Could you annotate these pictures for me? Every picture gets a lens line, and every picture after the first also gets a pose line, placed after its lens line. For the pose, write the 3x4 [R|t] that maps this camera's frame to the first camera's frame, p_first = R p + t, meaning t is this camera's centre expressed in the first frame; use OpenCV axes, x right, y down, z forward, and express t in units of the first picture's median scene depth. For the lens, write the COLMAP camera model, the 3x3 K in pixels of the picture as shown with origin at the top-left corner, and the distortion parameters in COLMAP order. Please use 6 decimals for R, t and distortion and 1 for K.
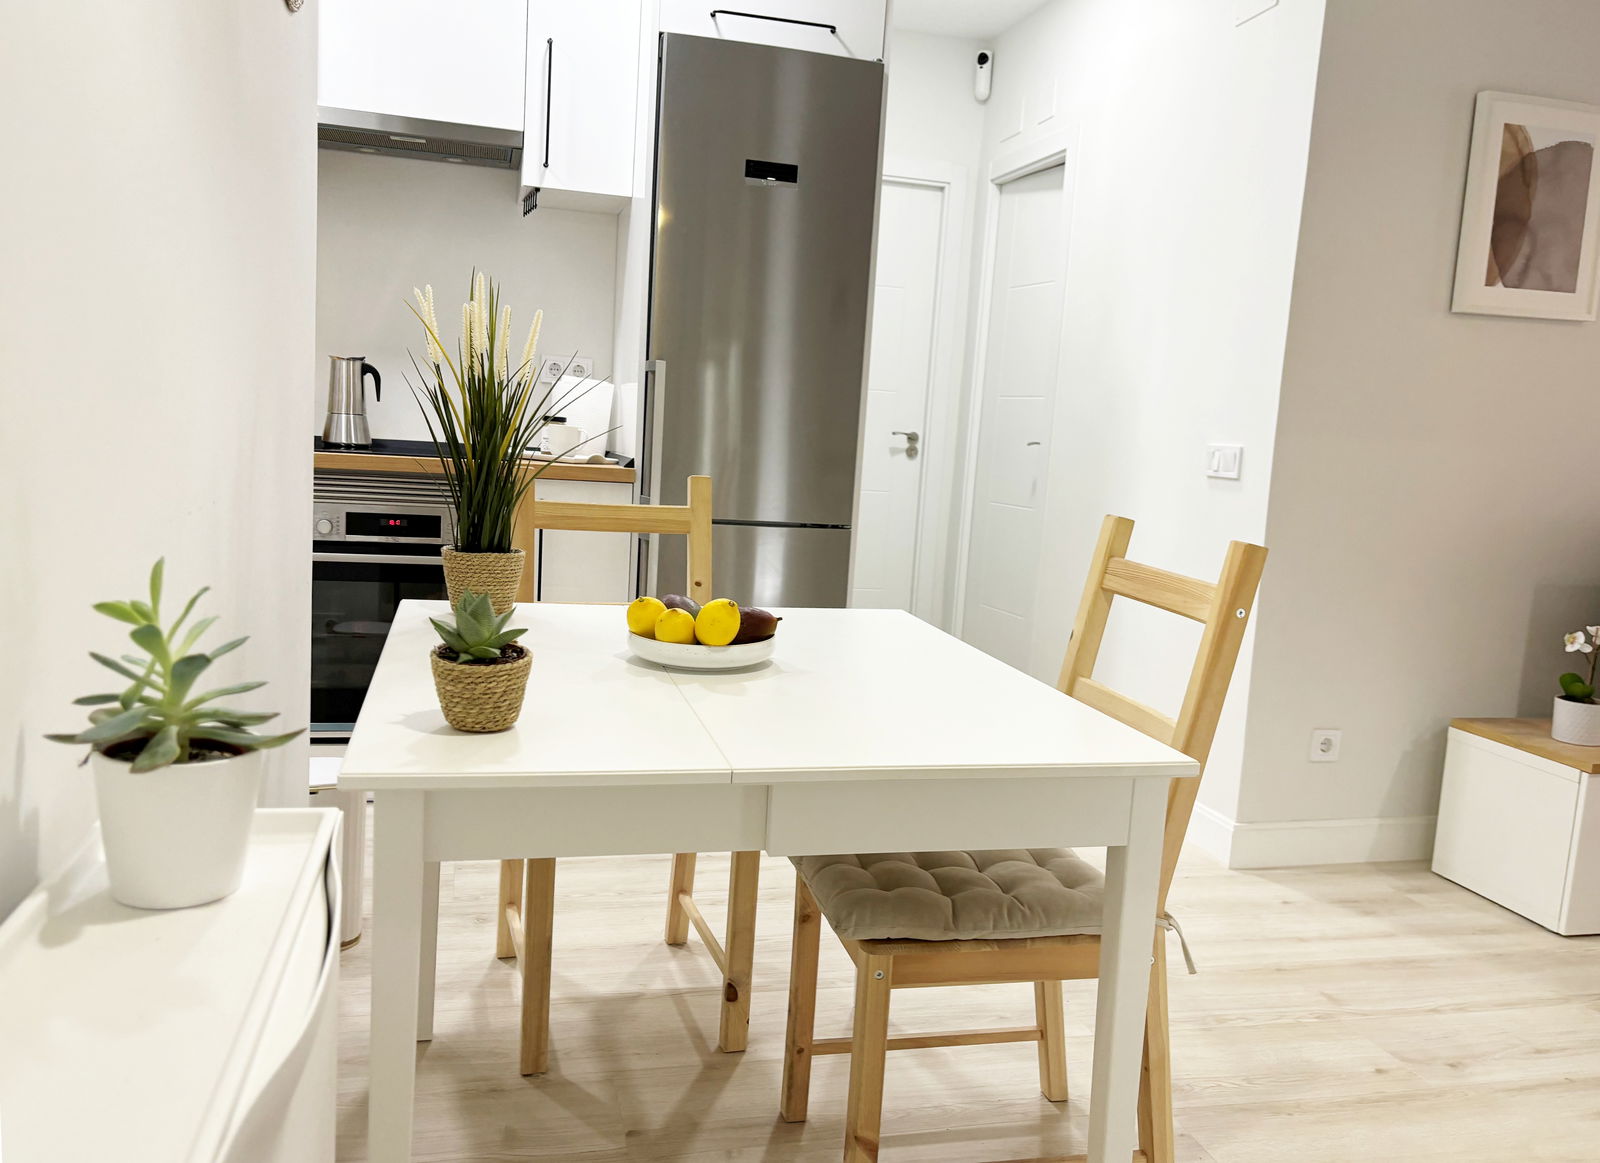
lens RADIAL K [[1241.8, 0, 800.0], [0, 1241.8, 581.5], [0, 0, 1]] dist [0.004217, -0.067884]
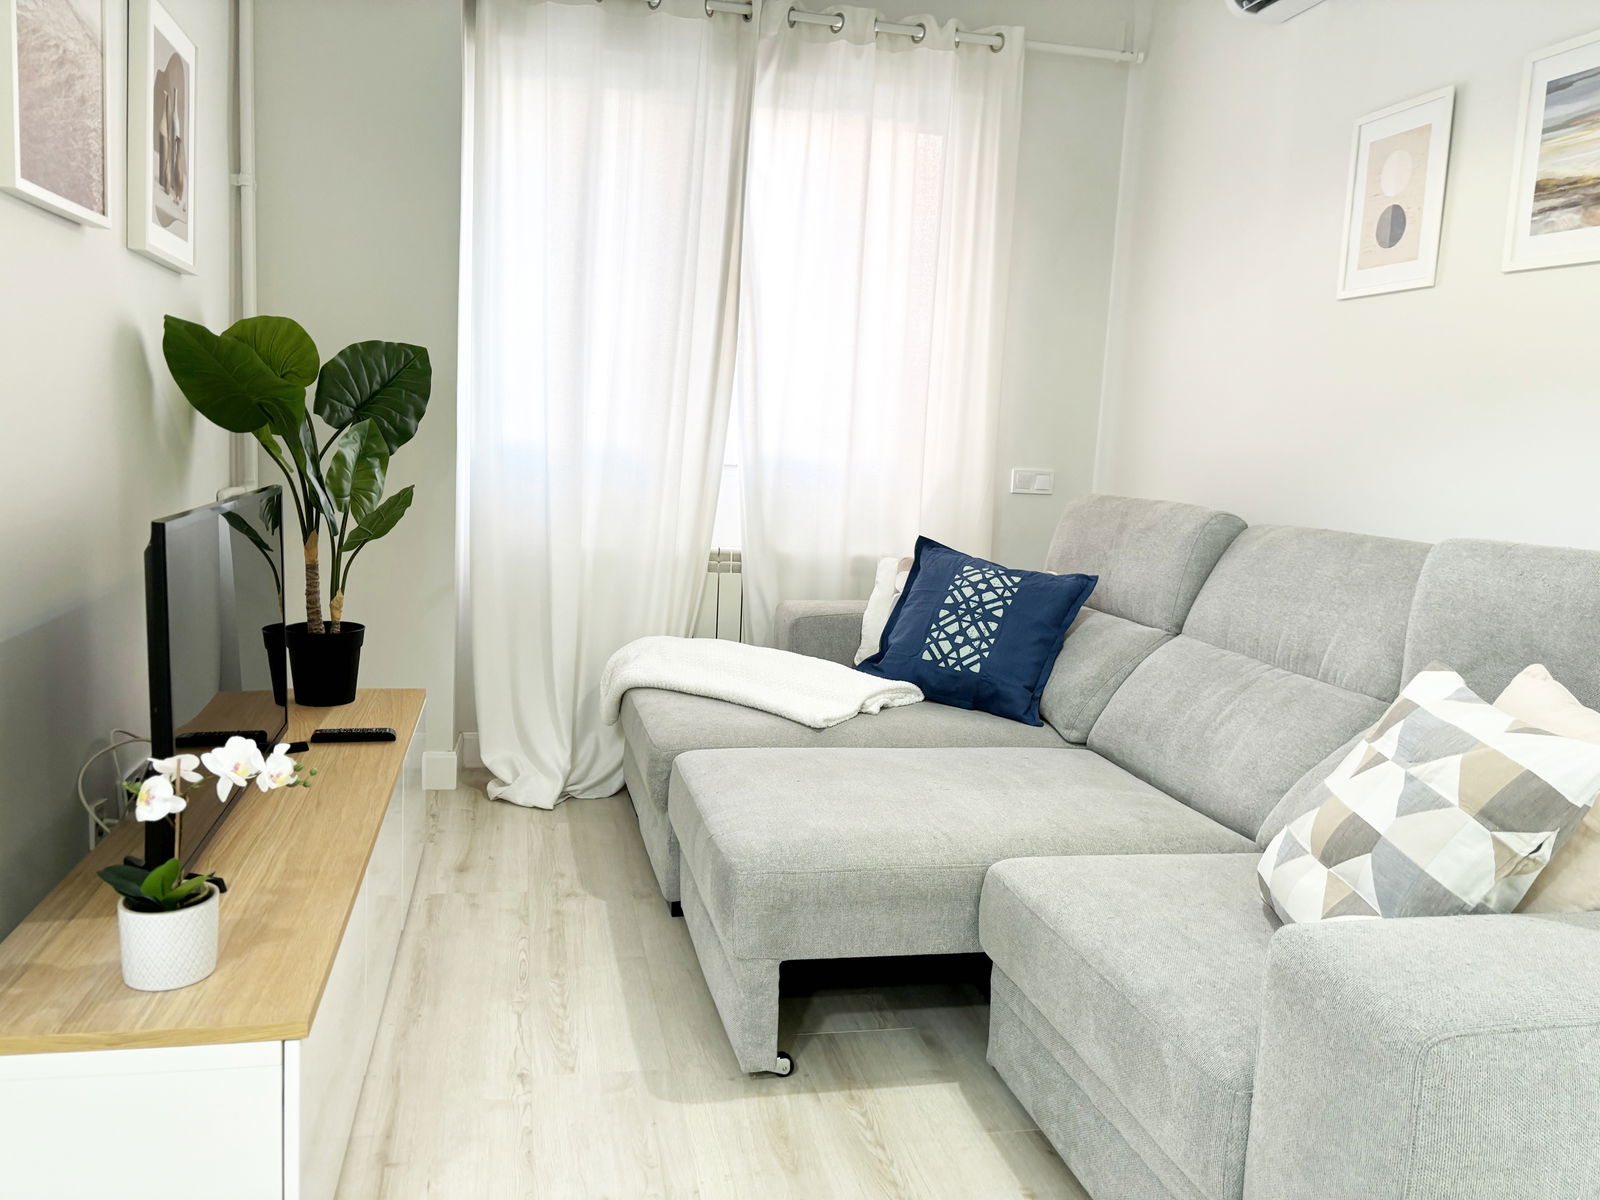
lens RADIAL K [[1212.7, 0, 800.0], [0, 1212.7, 607.9], [0, 0, 1]] dist [0.058371, -0.105013]
pose [[0.037153, -0.190153, 0.981051, 0.181080], [0.078708, 0.979236, 0.186820, -0.115394], [-0.996205, 0.070276, 0.051348, 0.798458]]
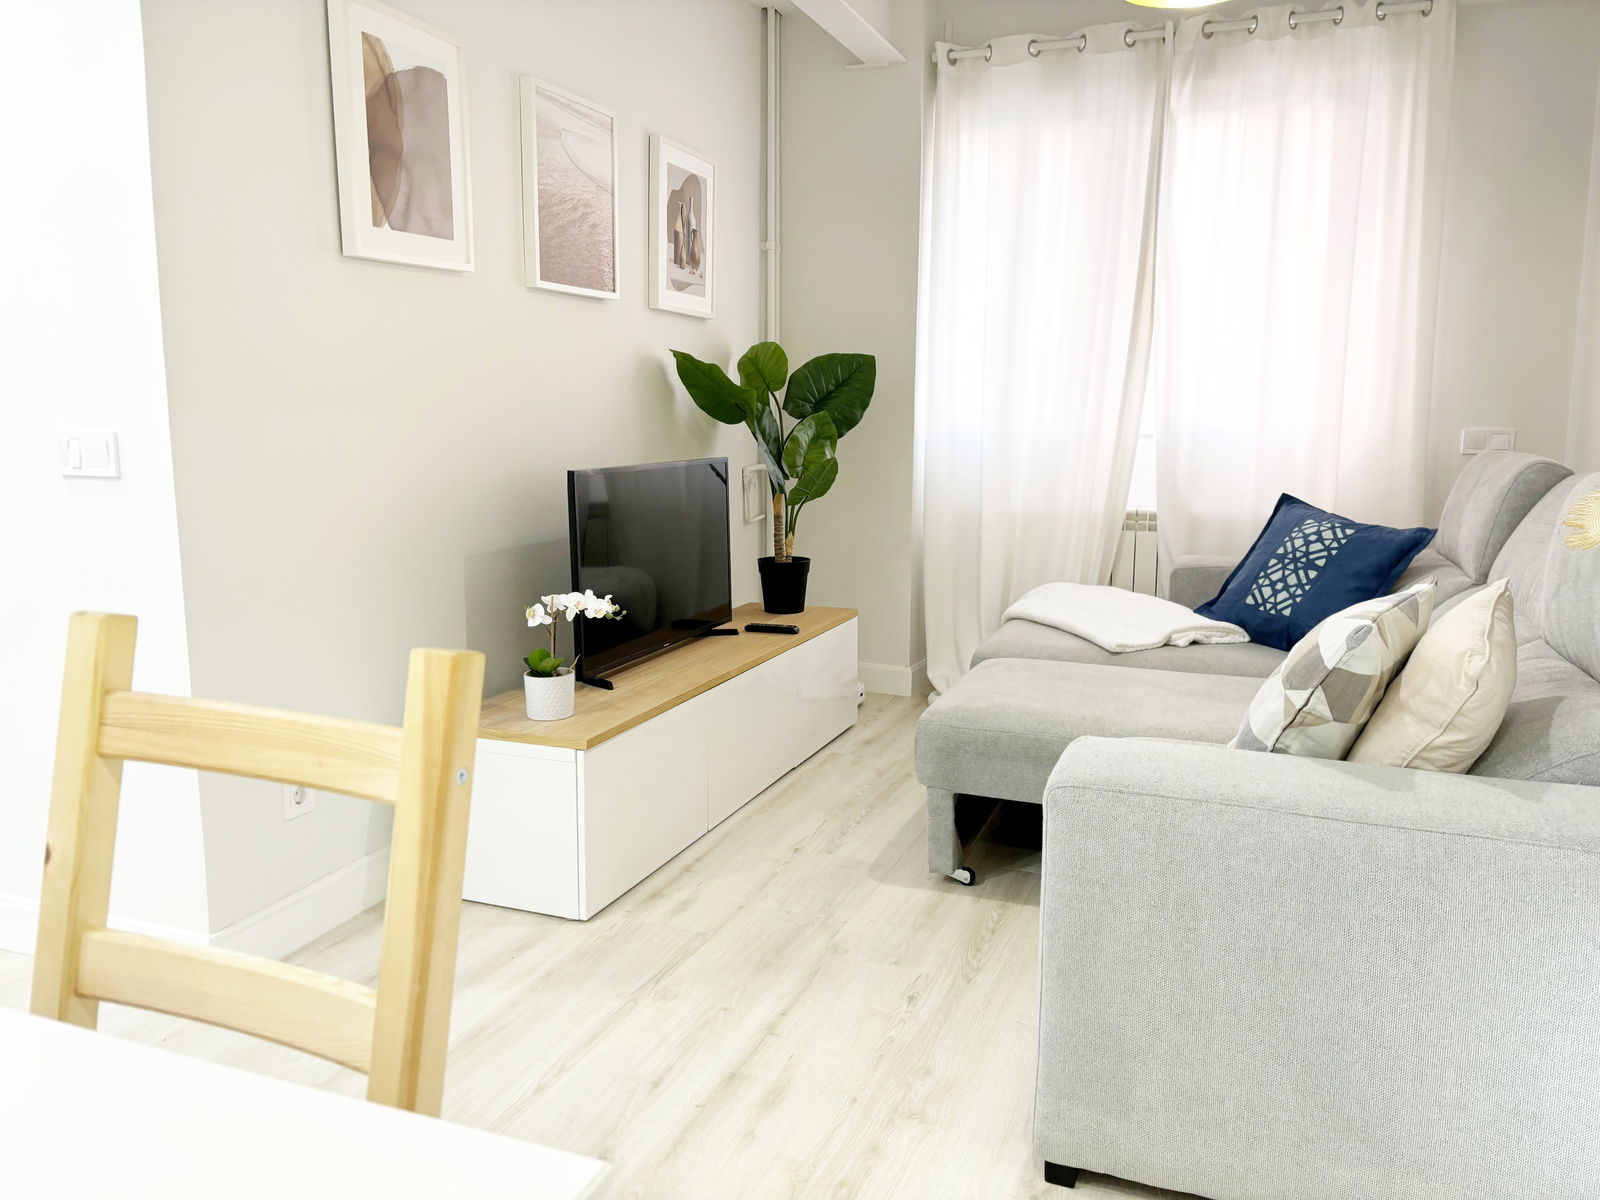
lens RADIAL K [[1209.2, 0, 800.0], [0, 1209.2, 600.0], [0, 0, 1]] dist [0.073665, -0.103703]
pose [[0.591807, -0.174886, 0.786879, 0.015373], [0.130643, 0.984084, 0.120460, -0.055743], [-0.795422, 0.031511, 0.605236, 0.303703]]
